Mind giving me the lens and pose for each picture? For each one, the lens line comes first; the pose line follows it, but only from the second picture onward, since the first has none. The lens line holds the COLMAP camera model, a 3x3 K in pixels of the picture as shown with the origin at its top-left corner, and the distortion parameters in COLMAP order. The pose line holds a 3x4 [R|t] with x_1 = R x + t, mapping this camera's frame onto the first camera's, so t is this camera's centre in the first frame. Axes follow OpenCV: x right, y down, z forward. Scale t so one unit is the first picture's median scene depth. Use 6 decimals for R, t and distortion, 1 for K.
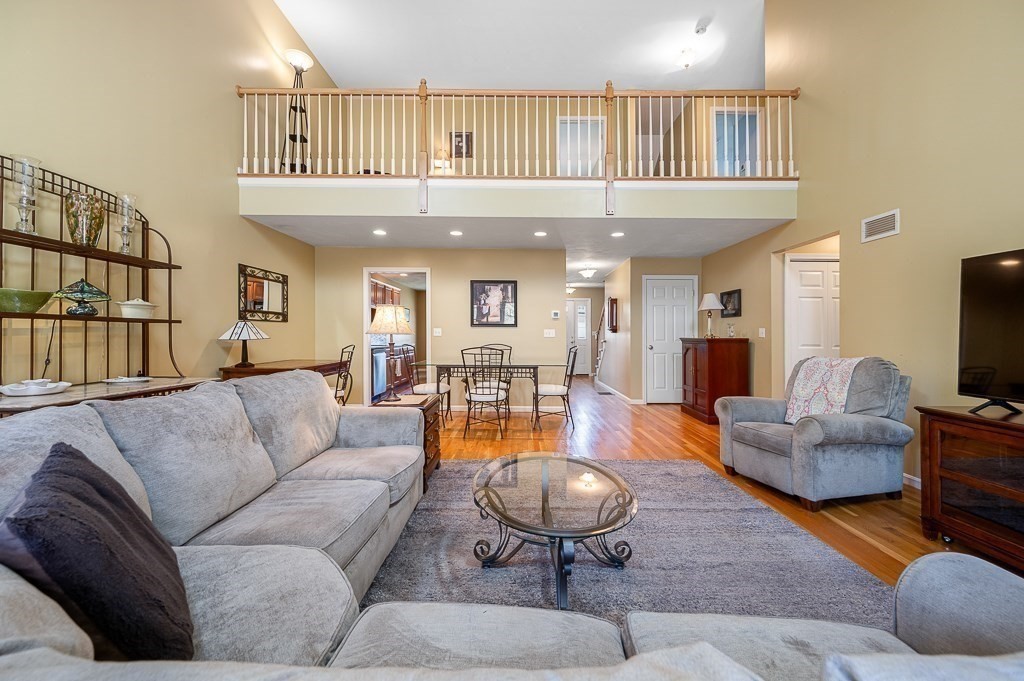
lens RADIAL K [[407.2, 0, 512.5], [0, 407.2, 333.4], [0, 0, 1]] dist [-0.009516, -0.000177]
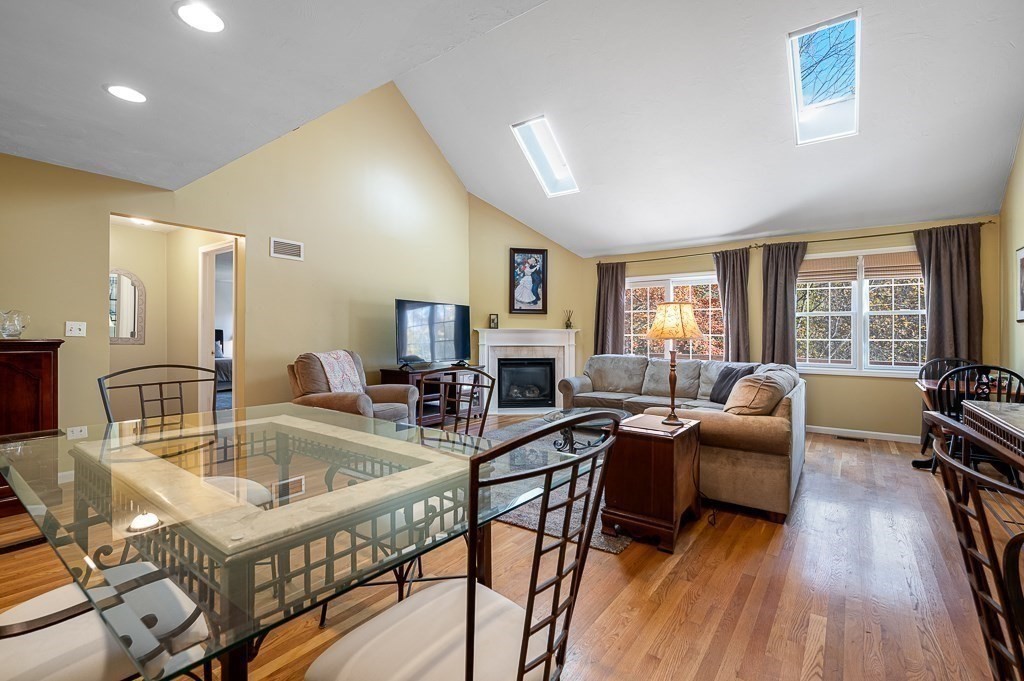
lens RADIAL K [[467.8, 0, 507.9], [0, 467.8, 336.6], [0, 0, 1]] dist [-0.001368, 0.001887]
pose [[-0.808321, -0.010187, 0.588654, -0.393846], [-0.012802, 0.999918, -0.000274, 0.002060], [-0.588603, -0.007758, -0.808385, 1.326021]]
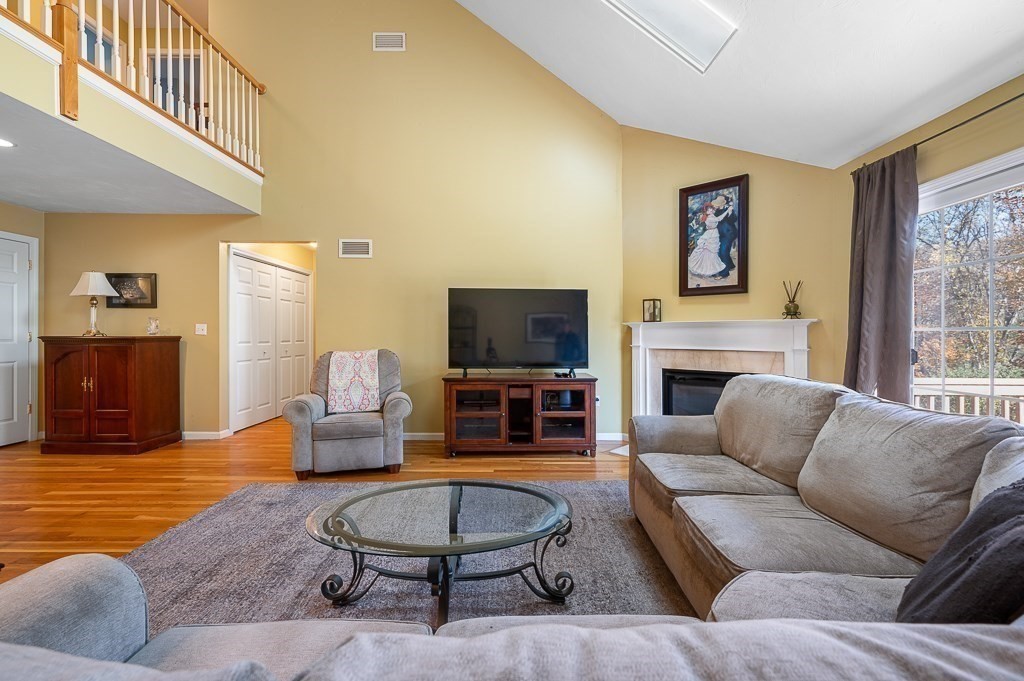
lens RADIAL K [[424.3, 0, 512.4], [0, 424.3, 336.8], [0, 0, 1]] dist [-0.001507, -0.000334]
pose [[-0.018598, -0.014500, 0.999722, -0.341928], [-0.006646, 0.999875, 0.014379, -0.003705], [-0.999805, -0.006376, -0.018692, 0.387790]]
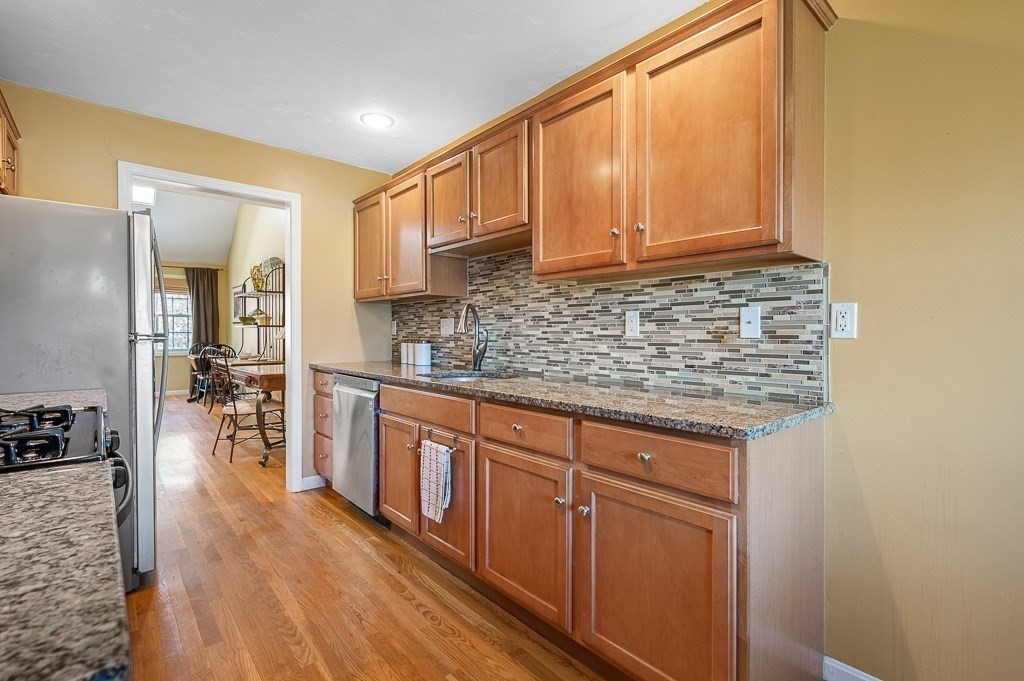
lens RADIAL K [[467.8, 0, 511.9], [0, 467.8, 336.3], [0, 0, 1]] dist [-0.001368, 0.001887]
pose [[-0.754897, -0.000632, -0.655843, -0.277166], [-0.002169, 0.999996, 0.001533, 0.007513], [0.655840, 0.002580, -0.754896, 2.133383]]
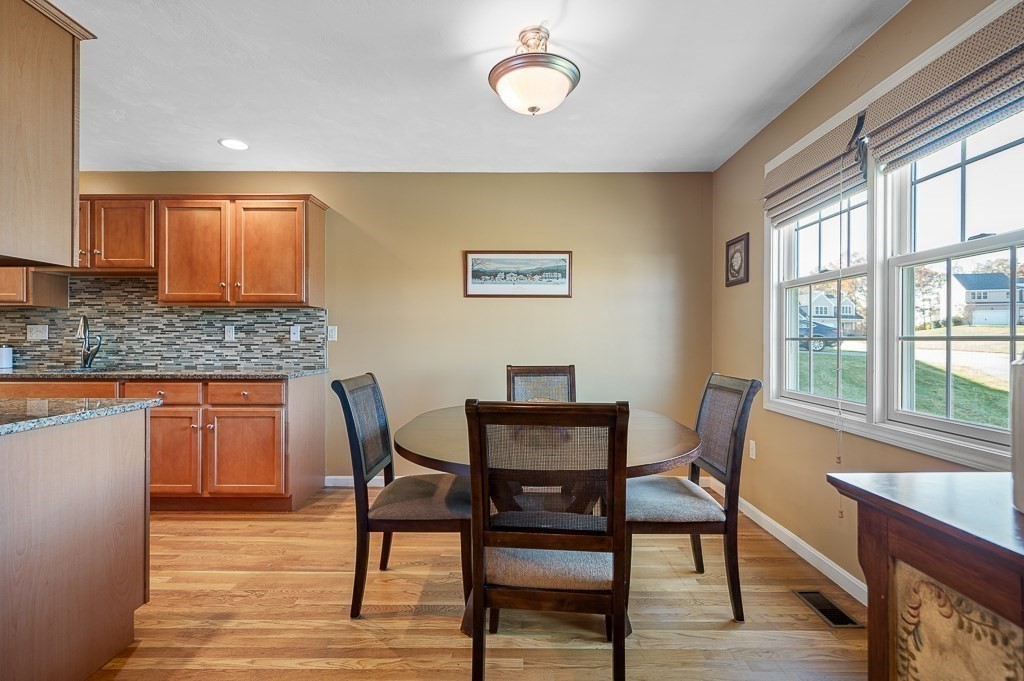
lens RADIAL K [[467.8, 0, 507.8], [0, 467.8, 337.1], [0, 0, 1]] dist [-0.001368, 0.001887]
pose [[-0.005966, -0.004585, -0.999972, -0.188488], [0.000460, 0.999989, -0.004588, 0.007252], [0.999982, -0.000487, -0.005964, 2.179384]]
